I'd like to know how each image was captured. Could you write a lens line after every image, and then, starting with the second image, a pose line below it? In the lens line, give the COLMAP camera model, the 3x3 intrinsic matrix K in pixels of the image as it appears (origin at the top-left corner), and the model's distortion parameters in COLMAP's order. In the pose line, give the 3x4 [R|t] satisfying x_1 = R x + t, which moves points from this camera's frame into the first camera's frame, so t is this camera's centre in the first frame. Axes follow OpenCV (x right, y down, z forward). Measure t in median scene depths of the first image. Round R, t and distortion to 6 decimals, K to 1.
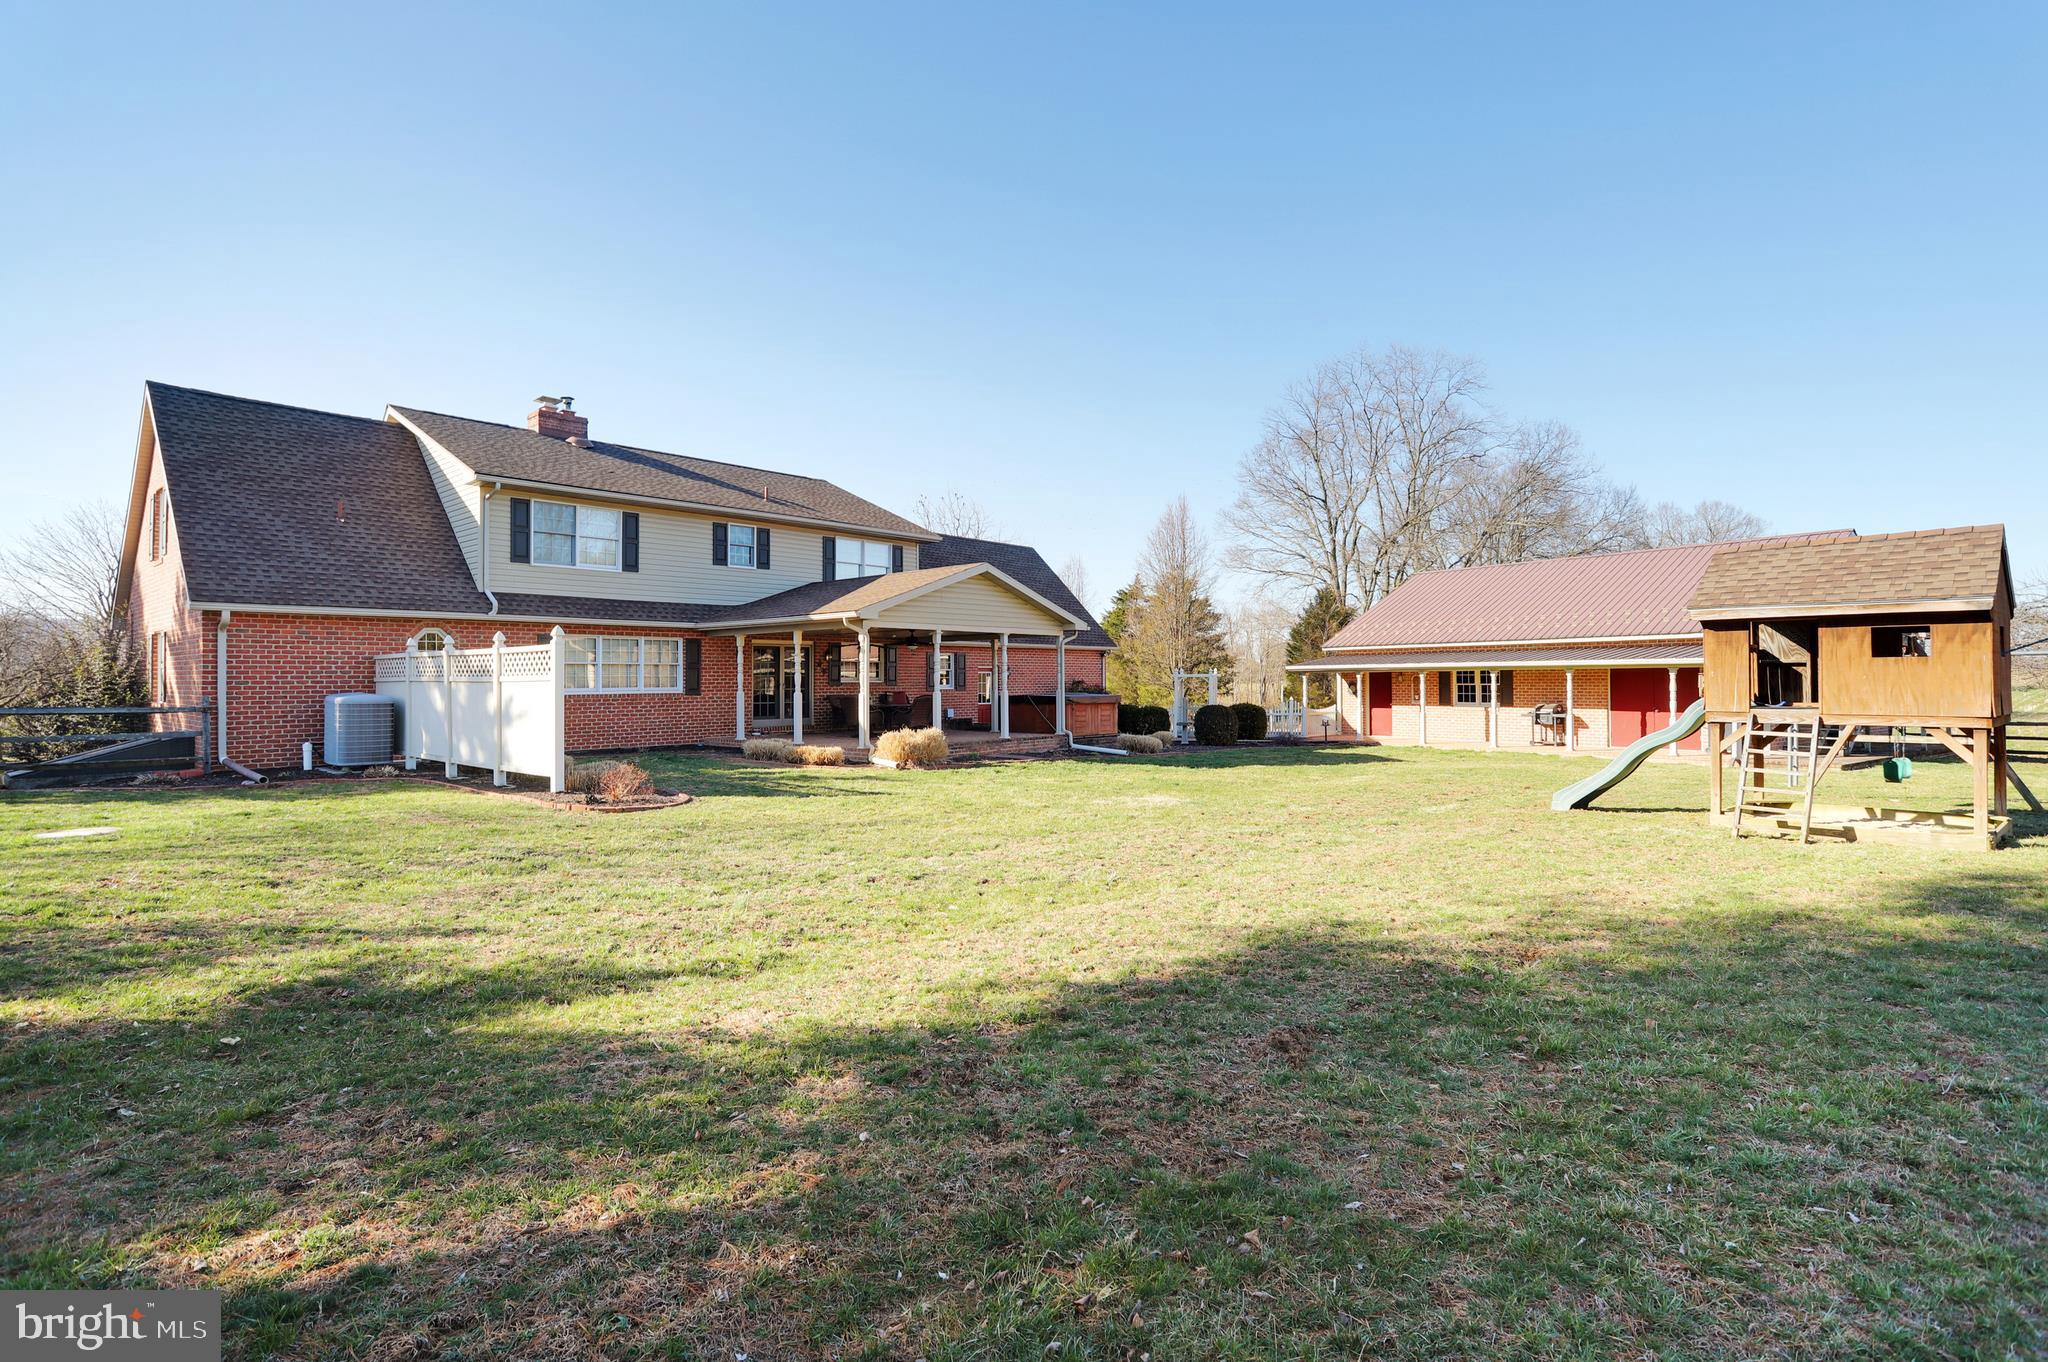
lens RADIAL K [[996.1, 0, 1024.3], [0, 996.1, 687.4], [0, 0, 1]] dist [-0.053288, 0.018926]
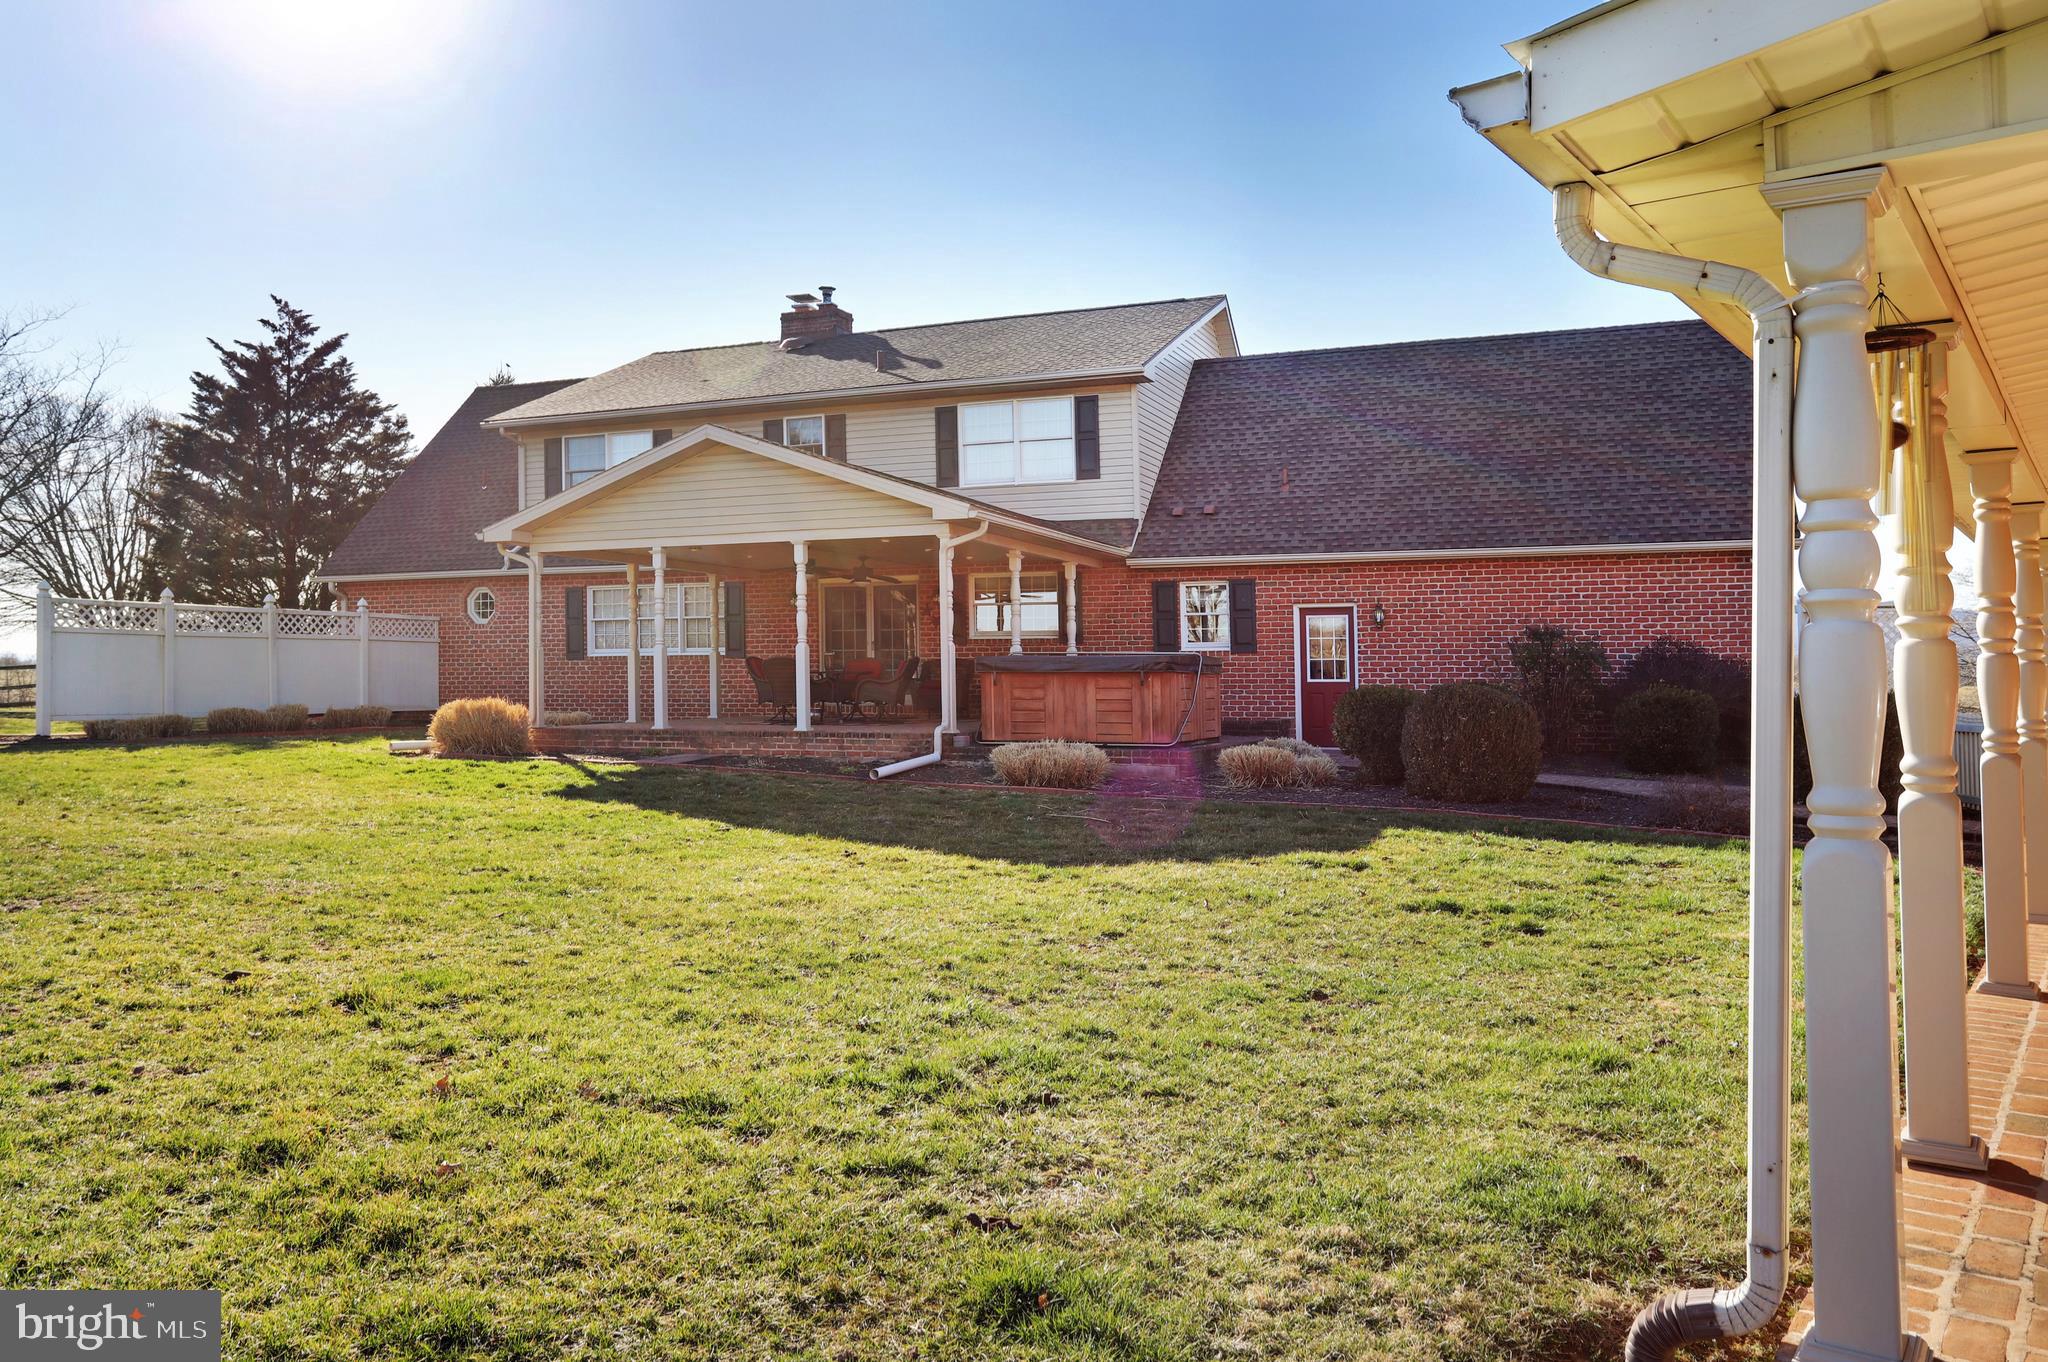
lens RADIAL K [[1406.3, 0, 1035.6], [0, 1406.3, 679.6], [0, 0, 1]] dist [-0.009884, 0.002109]
pose [[0.363354, 0.011523, -0.931580, 0.685535], [-0.002261, 0.999931, 0.011487, 0.010794], [0.931648, -0.002067, 0.363355, 0.762280]]
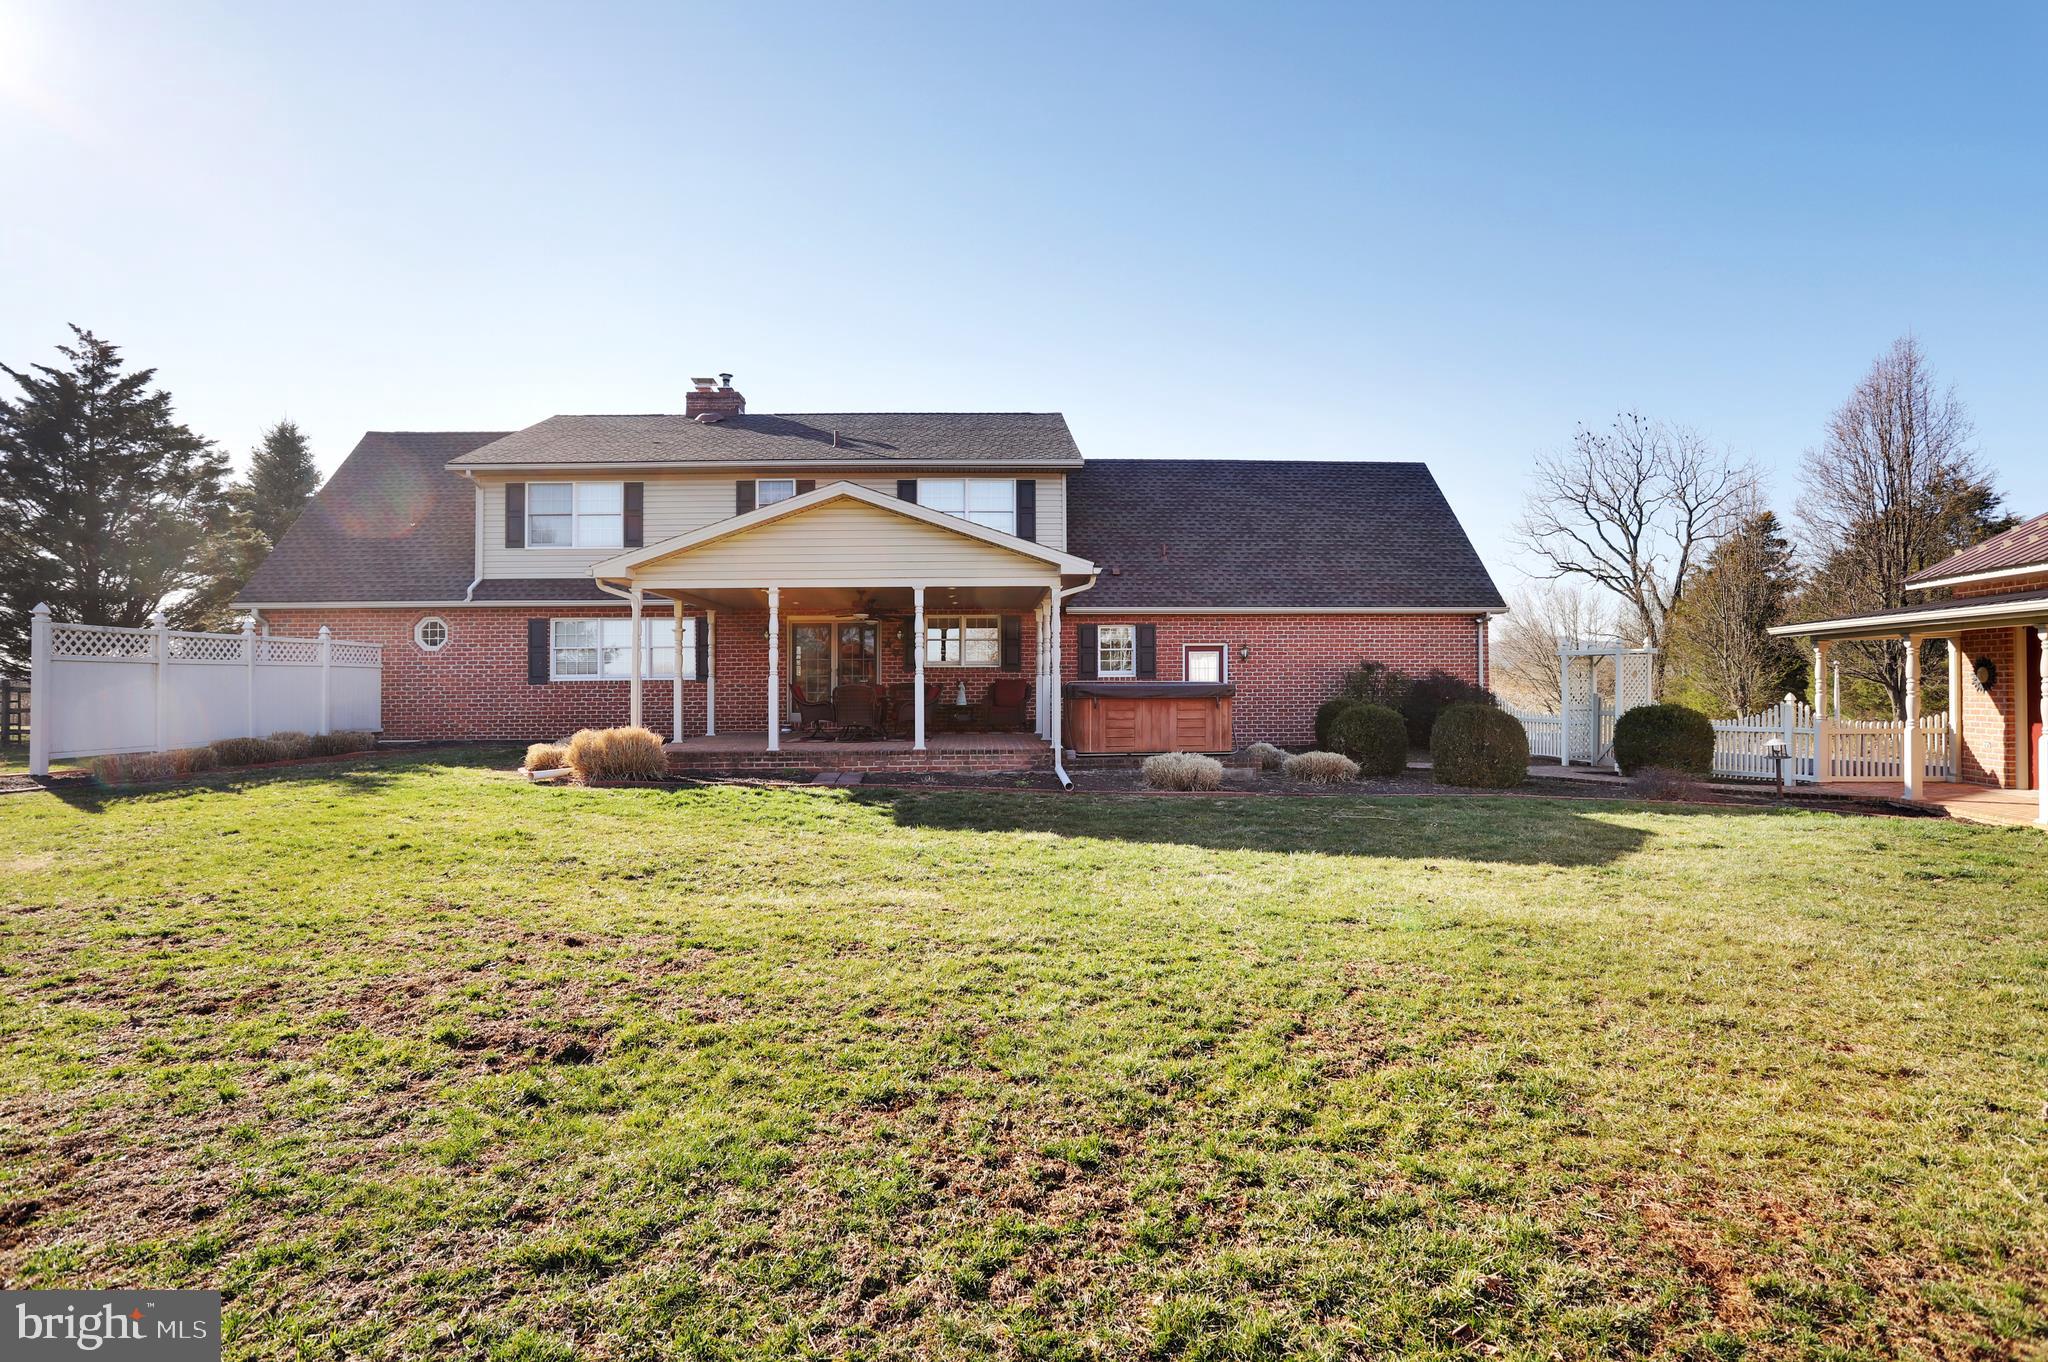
lens RADIAL K [[996.1, 0, 1024.2], [0, 996.1, 672.6], [0, 0, 1]] dist [-0.053288, 0.018926]
pose [[0.700199, -0.002302, -0.713944, 0.446657], [-0.000641, 0.999992, -0.003852, 0.002088], [0.713947, 0.003155, 0.700192, 0.544538]]
